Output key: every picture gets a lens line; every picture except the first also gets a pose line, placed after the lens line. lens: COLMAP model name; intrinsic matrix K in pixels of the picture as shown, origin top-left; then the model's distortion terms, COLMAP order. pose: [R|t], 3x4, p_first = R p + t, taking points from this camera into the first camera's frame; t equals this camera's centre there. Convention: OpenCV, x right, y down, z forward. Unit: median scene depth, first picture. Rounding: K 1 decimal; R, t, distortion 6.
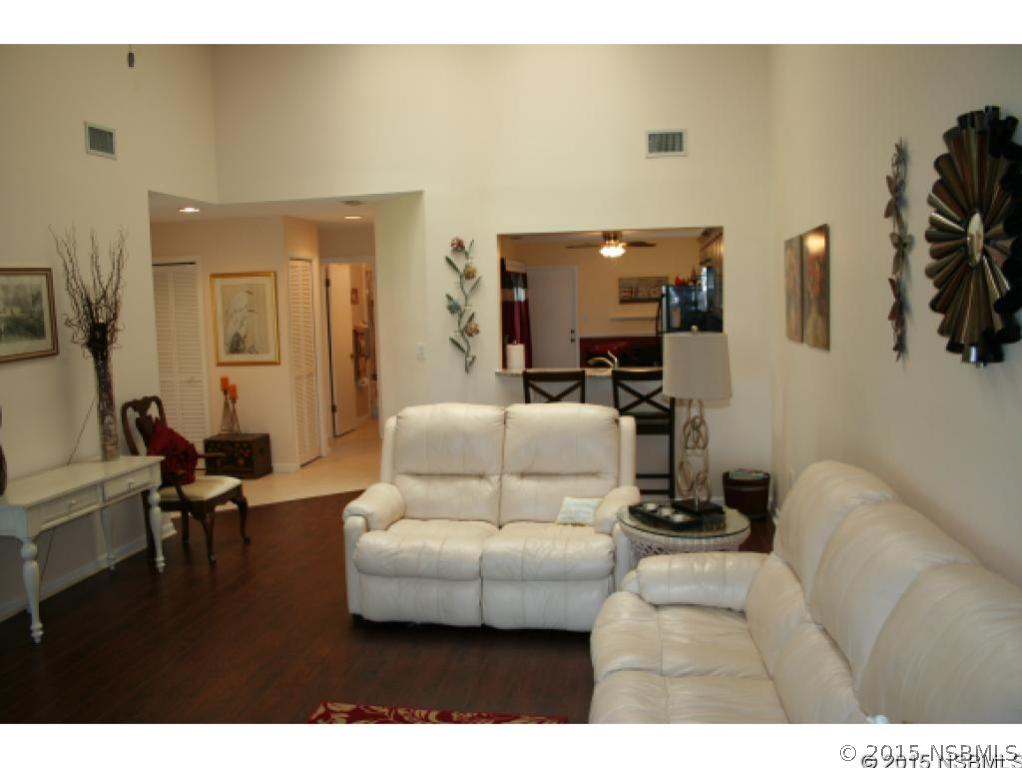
lens RADIAL K [[860.1, 0, 506.6], [0, 860.1, 381.7], [0, 0, 1]] dist [-0.150465, 0.133246]
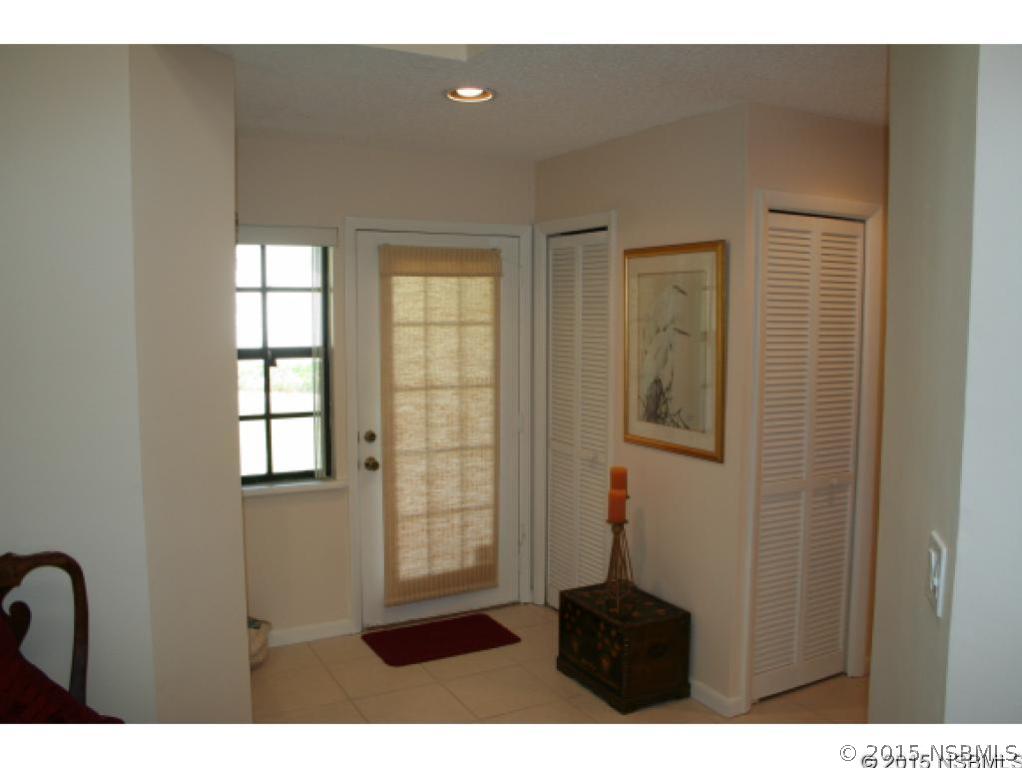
lens RADIAL K [[860.1, 0, 506.6], [0, 860.1, 381.7], [0, 0, 1]] dist [-0.150465, 0.133246]
pose [[0.609961, 0.095236, -0.786688, -0.004342], [-0.099512, 0.994099, 0.043188, -0.067331], [0.786158, 0.051942, 0.615839, 0.652866]]
